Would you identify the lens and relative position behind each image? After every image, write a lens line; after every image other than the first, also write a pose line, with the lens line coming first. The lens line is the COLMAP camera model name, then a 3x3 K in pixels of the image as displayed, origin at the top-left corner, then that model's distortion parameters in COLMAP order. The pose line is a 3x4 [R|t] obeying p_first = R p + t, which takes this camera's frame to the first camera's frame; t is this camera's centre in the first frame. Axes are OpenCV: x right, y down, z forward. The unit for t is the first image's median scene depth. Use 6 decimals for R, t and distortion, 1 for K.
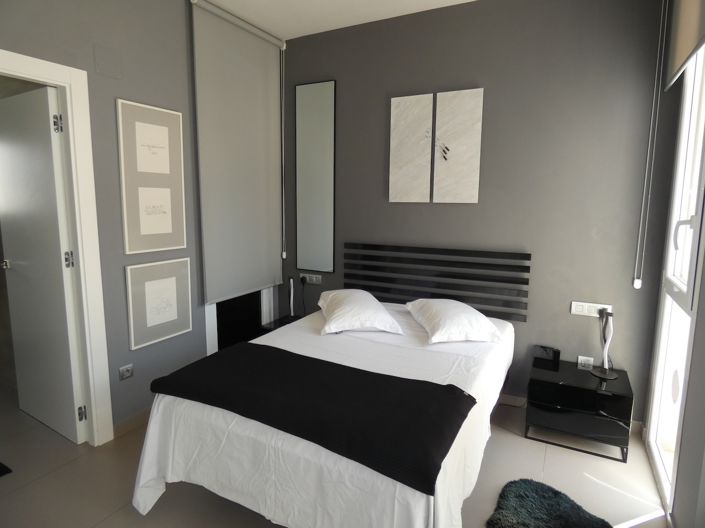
lens RADIAL K [[420.6, 0, 354.2], [0, 420.6, 263.8], [0, 0, 1]] dist [-0.011445, 0.003435]
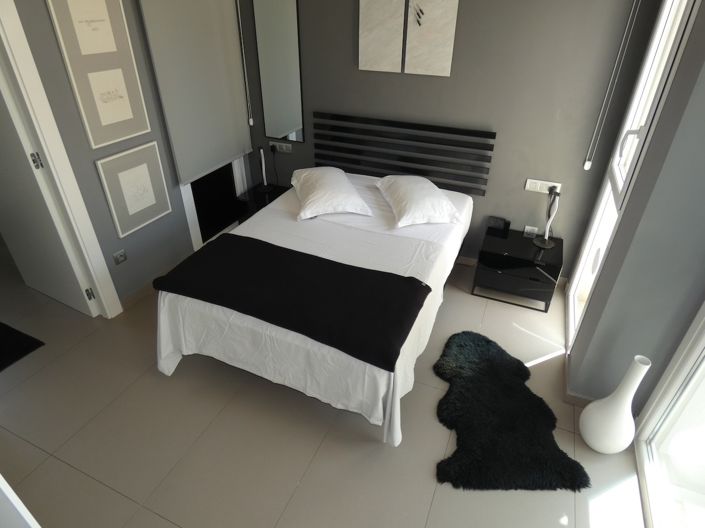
lens RADIAL K [[420.6, 0, 352.5], [0, 420.6, 262.1], [0, 0, 1]] dist [-0.011445, 0.003435]
pose [[0.997357, -0.039823, 0.060767, -0.005946], [0.011462, 0.912169, 0.409653, -0.160431], [-0.071744, -0.407874, 0.910215, -0.042190]]
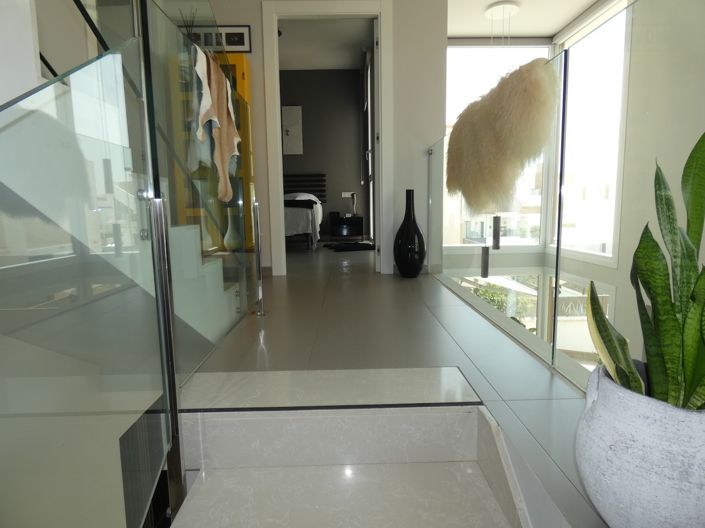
lens RADIAL K [[420.6, 0, 355.4], [0, 420.6, 262.5], [0, 0, 1]] dist [-0.011445, 0.003435]
pose [[0.872723, -0.085239, 0.480717, -0.667003], [0.091112, 0.995778, 0.011158, 0.487050], [-0.479638, 0.034061, 0.876805, -1.254710]]
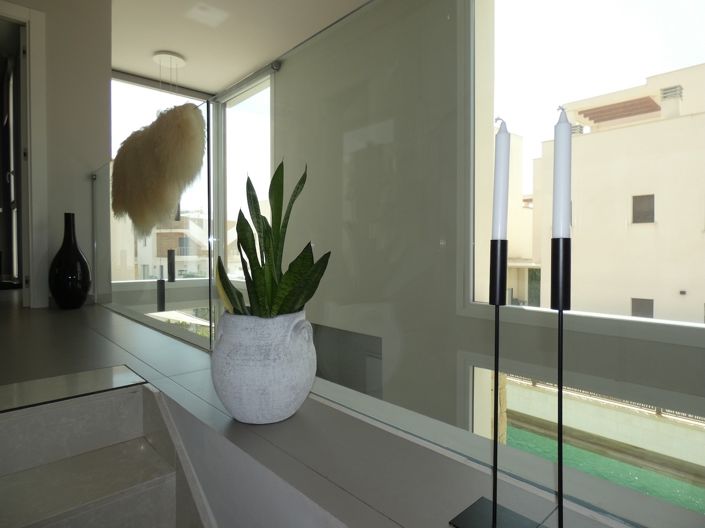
lens RADIAL K [[420.6, 0, 352.5], [0, 420.6, 259.1], [0, 0, 1]] dist [-0.011445, 0.003435]
pose [[0.335432, -0.032078, 0.941518, -0.821109], [0.135549, 0.990664, -0.014539, 0.621297], [-0.932262, 0.132498, 0.336649, -1.455025]]
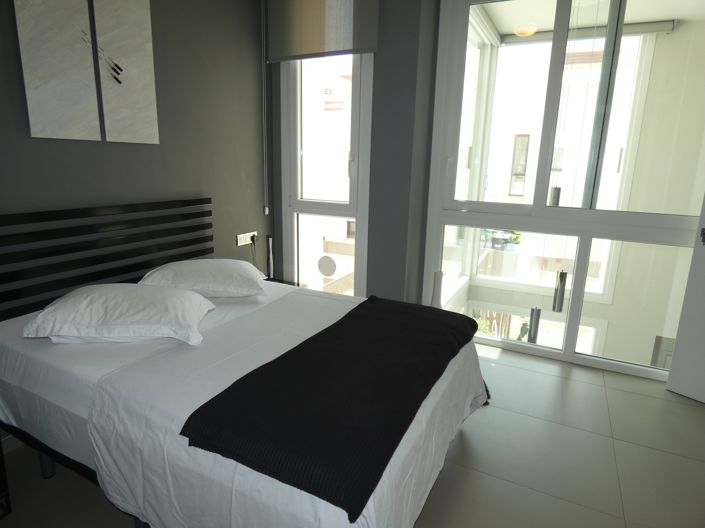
lens RADIAL K [[420.6, 0, 353.5], [0, 420.6, 258.9], [0, 0, 1]] dist [-0.011445, 0.003435]
pose [[-0.000062, -0.234118, 0.972208, -0.601889], [0.117301, 0.965495, 0.232509, -0.075941], [-0.993096, 0.114056, 0.027403, 0.644792]]
